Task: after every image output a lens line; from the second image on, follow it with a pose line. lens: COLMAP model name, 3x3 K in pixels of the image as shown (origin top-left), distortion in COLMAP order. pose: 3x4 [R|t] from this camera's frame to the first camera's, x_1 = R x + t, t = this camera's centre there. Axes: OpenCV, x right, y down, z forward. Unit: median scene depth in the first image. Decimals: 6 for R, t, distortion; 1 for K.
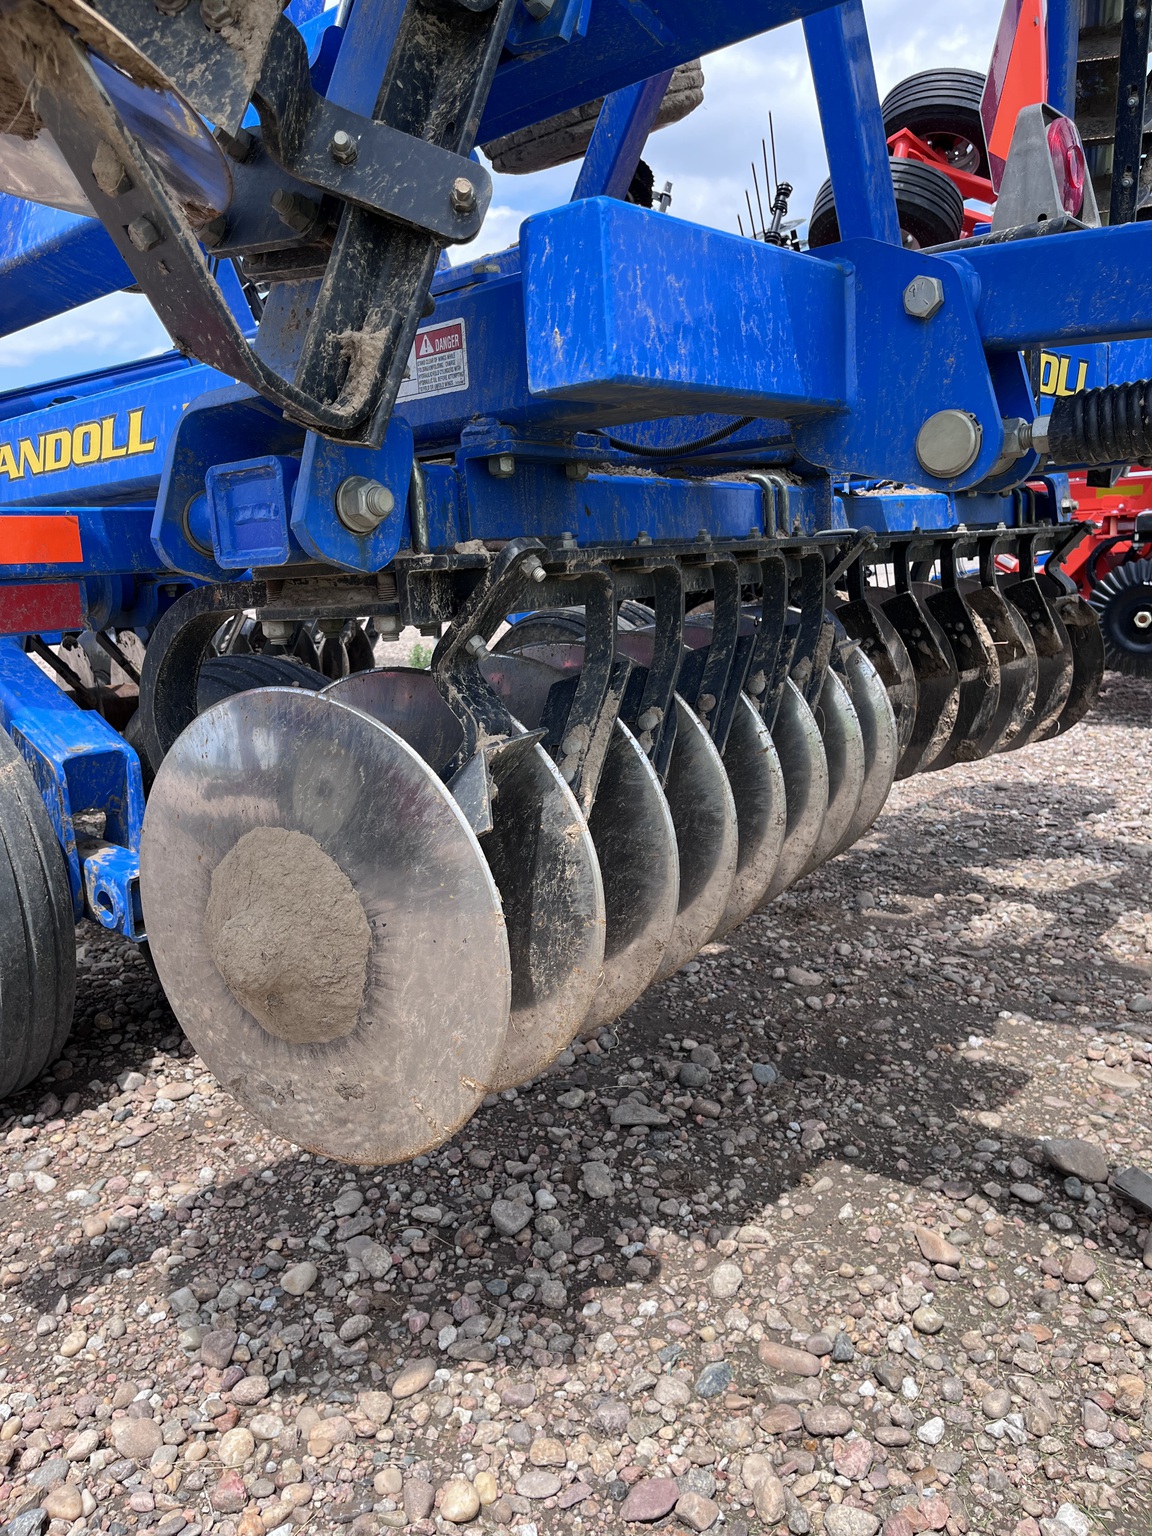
lens RADIAL K [[1178.2, 0, 577.9], [0, 1178.2, 780.5], [0, 0, 1]] dist [0.034043, -0.046049]
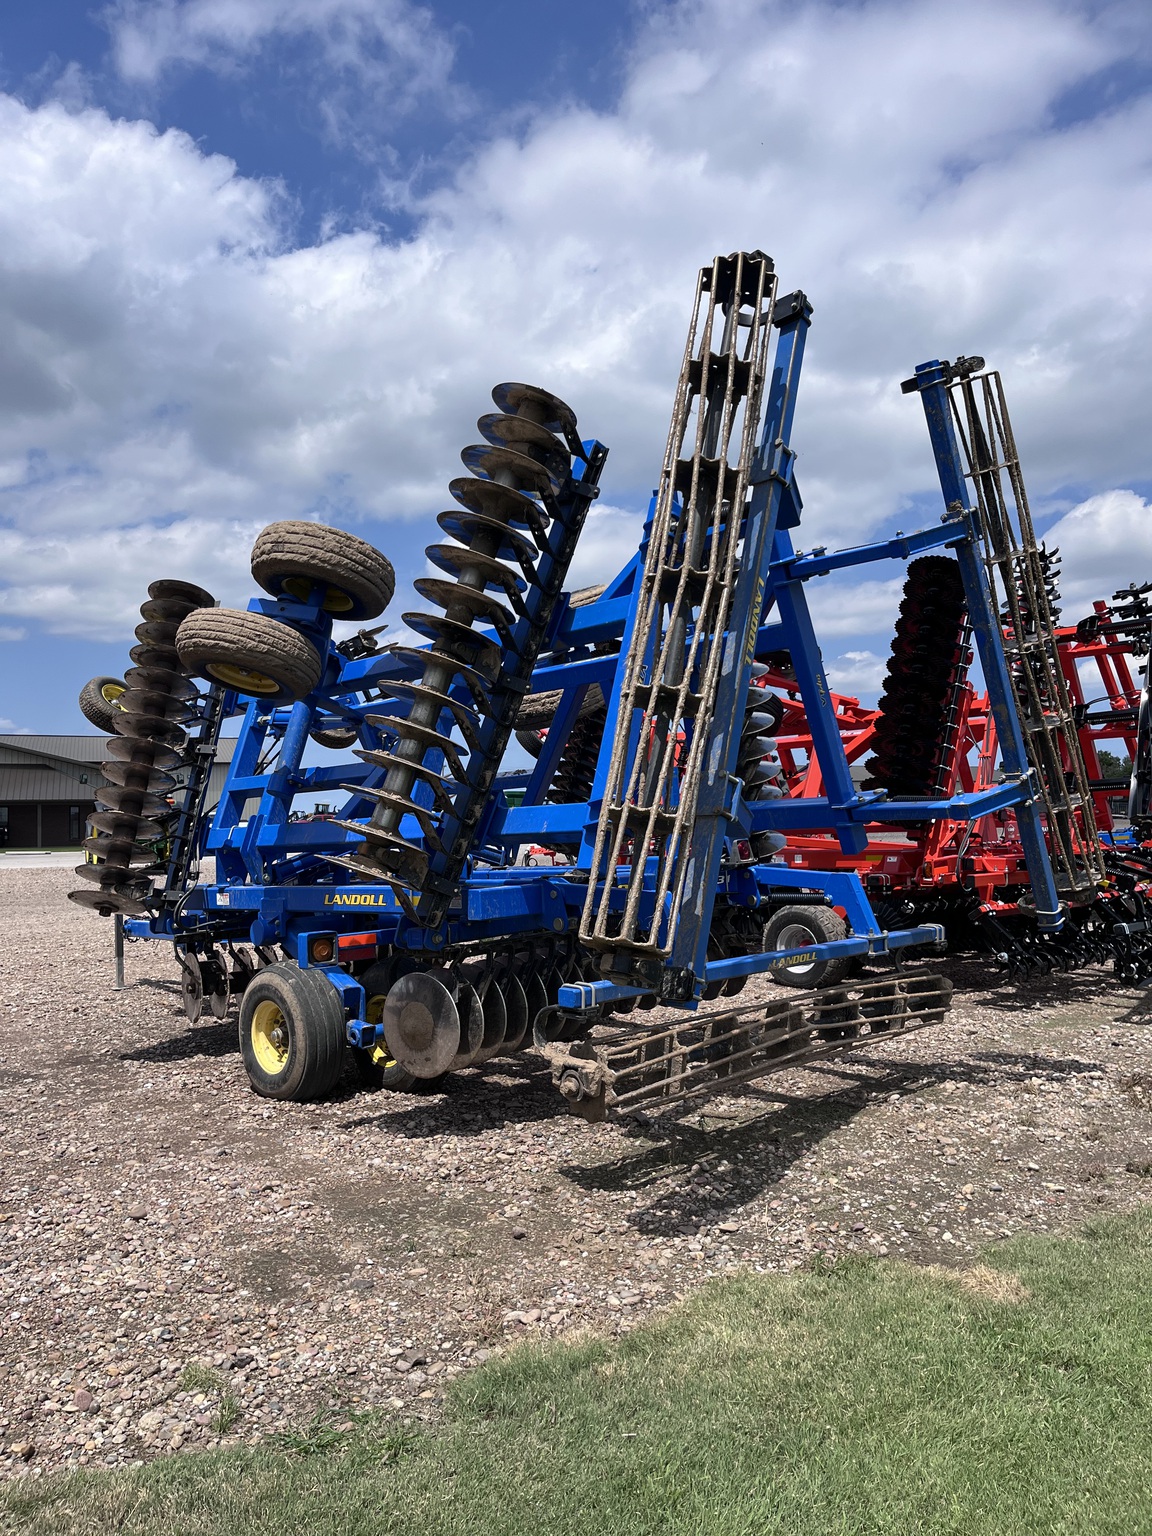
lens RADIAL K [[1178.2, 0, 574.3], [0, 1178.2, 762.1], [0, 0, 1]] dist [0.034043, -0.046049]
pose [[0.996570, 0.009711, -0.082178, 0.593546], [-0.028414, 0.972869, -0.229604, 0.133186], [0.077719, 0.231152, 0.969809, -2.942495]]
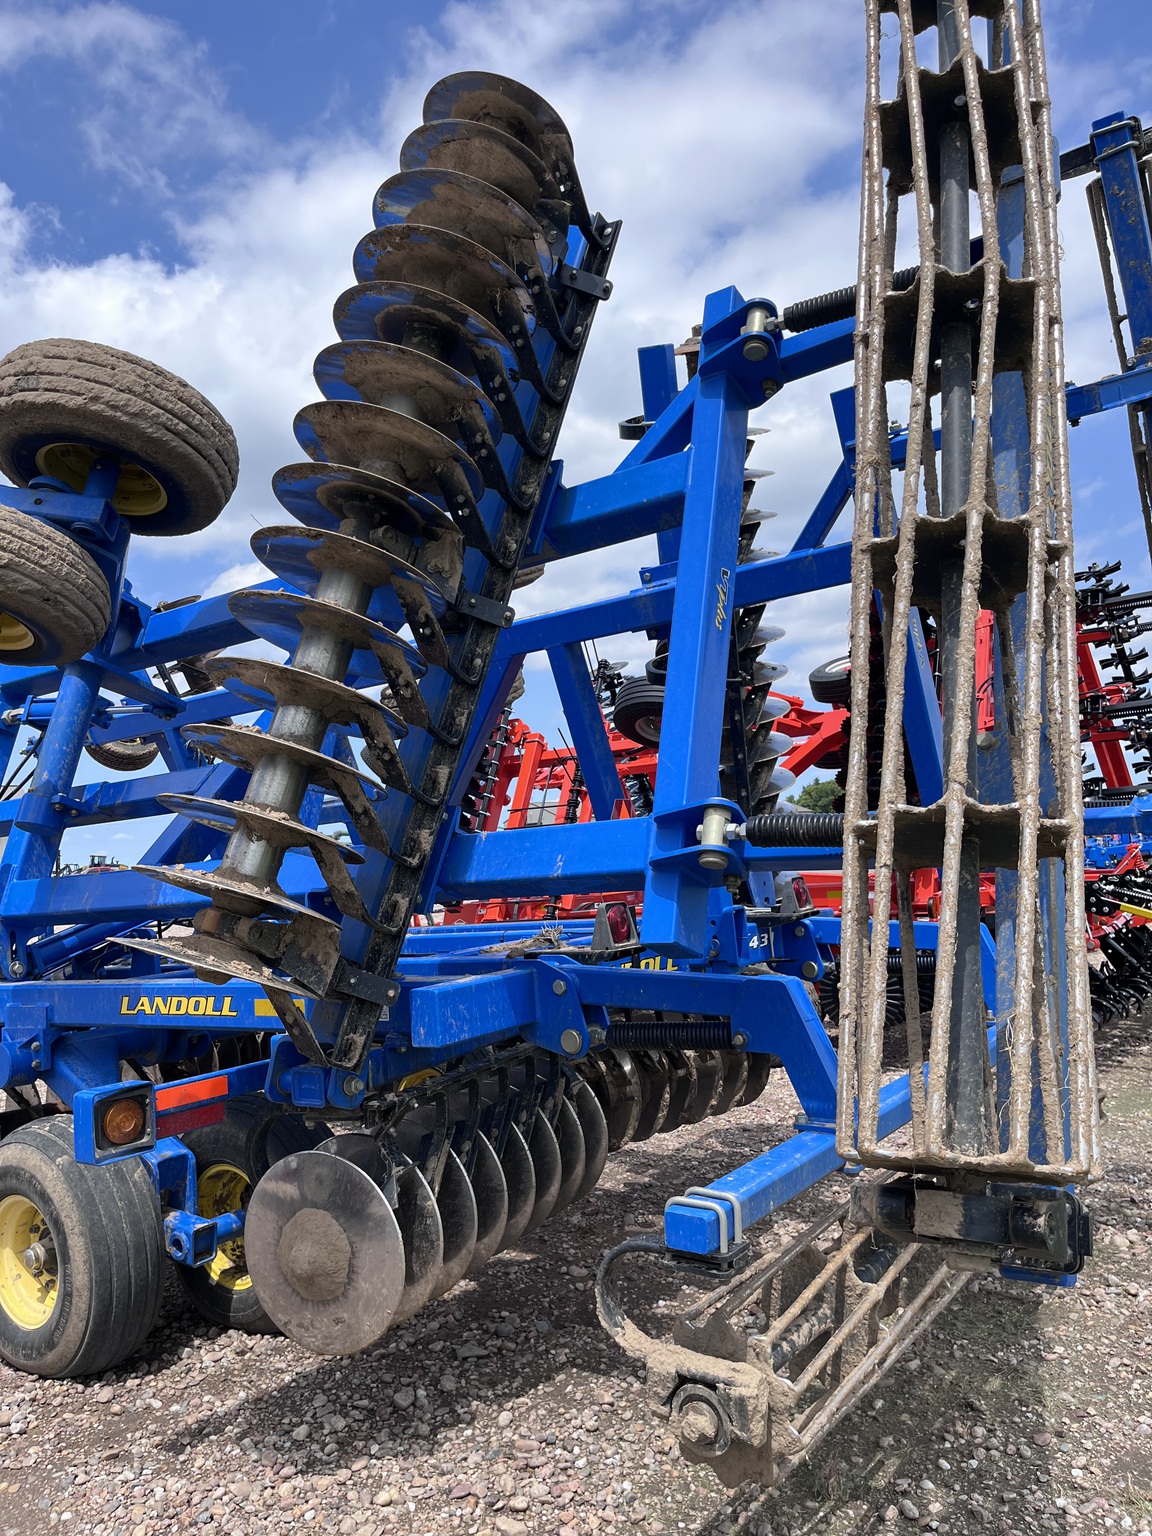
lens RADIAL K [[1178.2, 0, 574.0], [0, 1178.2, 761.6], [0, 0, 1]] dist [0.034043, -0.046049]
pose [[0.995836, -0.011932, 0.090375, 0.066940], [0.035378, 0.964281, -0.262509, -0.151375], [-0.084014, 0.264614, 0.960688, -1.332710]]
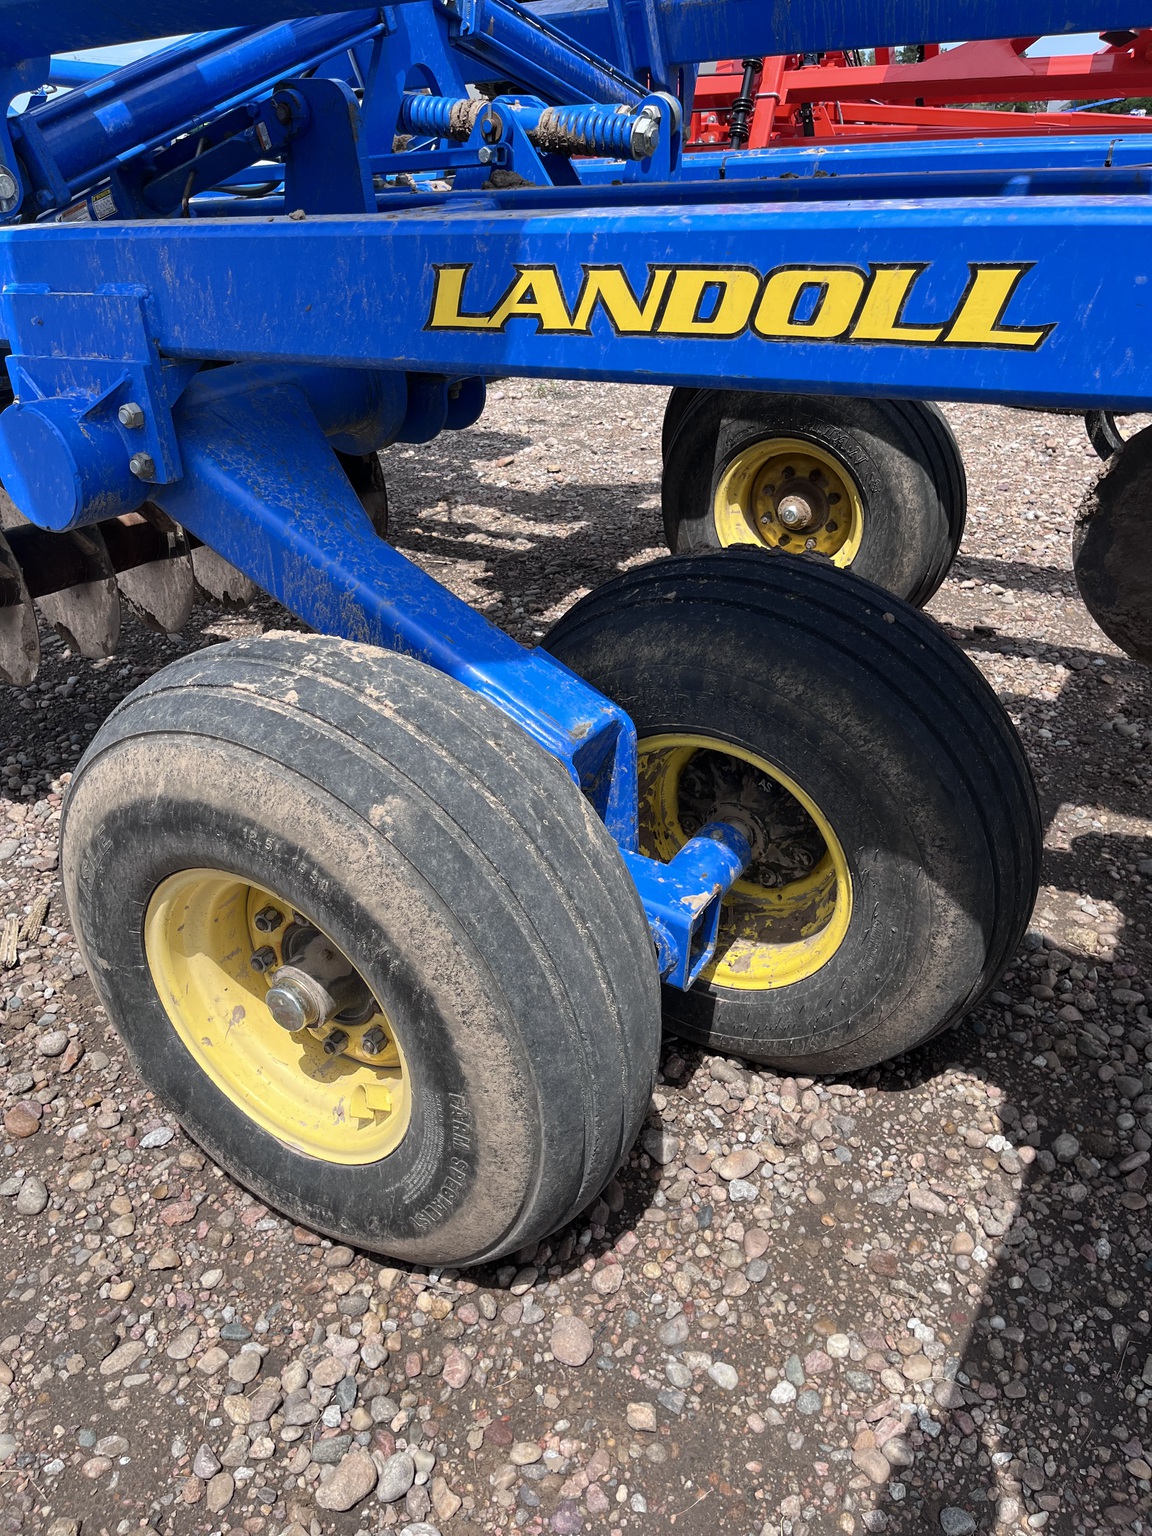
lens RADIAL K [[1178.2, 0, 563.8], [0, 1178.2, 776.5], [0, 0, 1]] dist [0.034043, -0.046049]
pose [[0.987824, -0.066706, 0.140551, -0.724679], [0.021091, 0.952494, 0.303826, -0.283551], [-0.154141, -0.297162, 0.942303, 0.492704]]
